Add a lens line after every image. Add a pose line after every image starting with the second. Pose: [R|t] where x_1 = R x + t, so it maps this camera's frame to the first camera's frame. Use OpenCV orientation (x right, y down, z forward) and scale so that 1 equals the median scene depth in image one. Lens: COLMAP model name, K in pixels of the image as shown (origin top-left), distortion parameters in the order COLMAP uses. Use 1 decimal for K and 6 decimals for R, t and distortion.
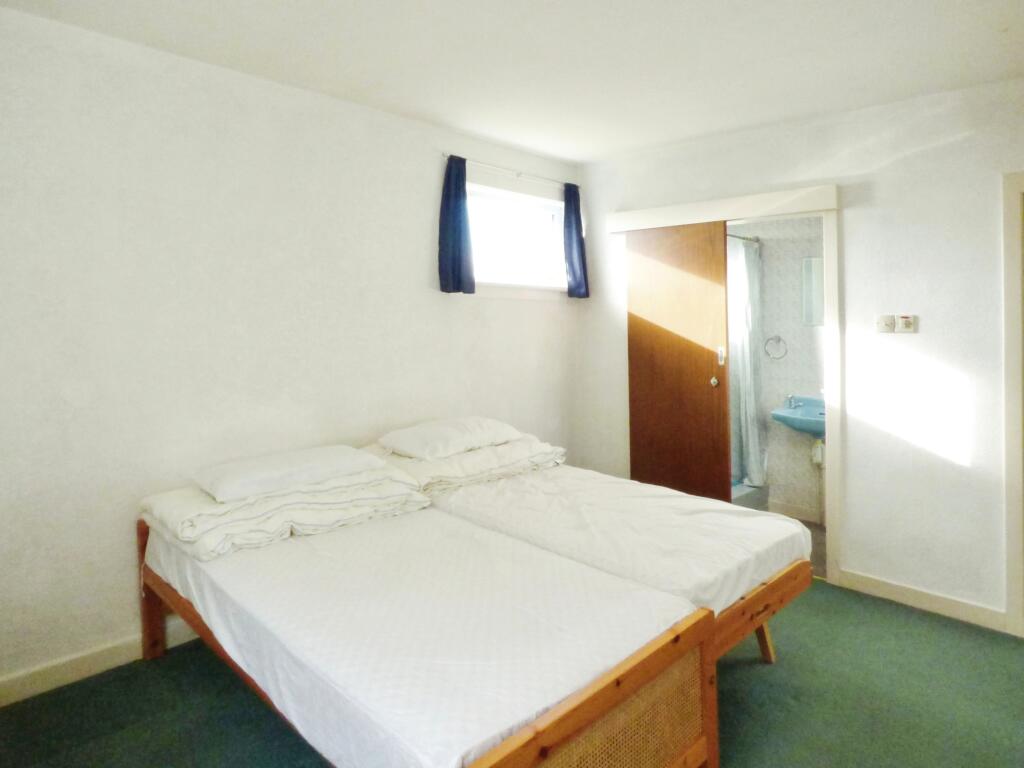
lens RADIAL K [[633.5, 0, 522.3], [0, 633.5, 382.6], [0, 0, 1]] dist [0.000644, 0.000297]
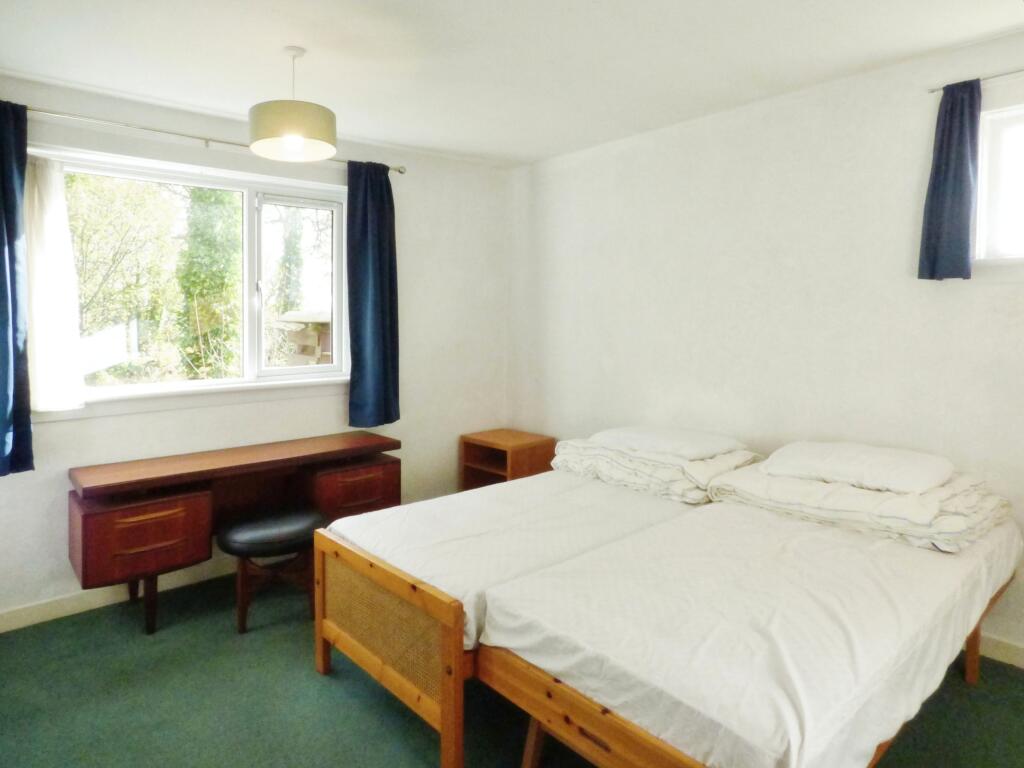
lens RADIAL K [[633.5, 0, 522.3], [0, 633.5, 382.6], [0, 0, 1]] dist [0.000644, 0.000297]
pose [[-0.078329, 0.080112, -0.993704, 0.691578], [-0.096712, 0.991454, 0.087554, -0.046182], [0.992225, 0.102961, -0.069912, 0.633355]]
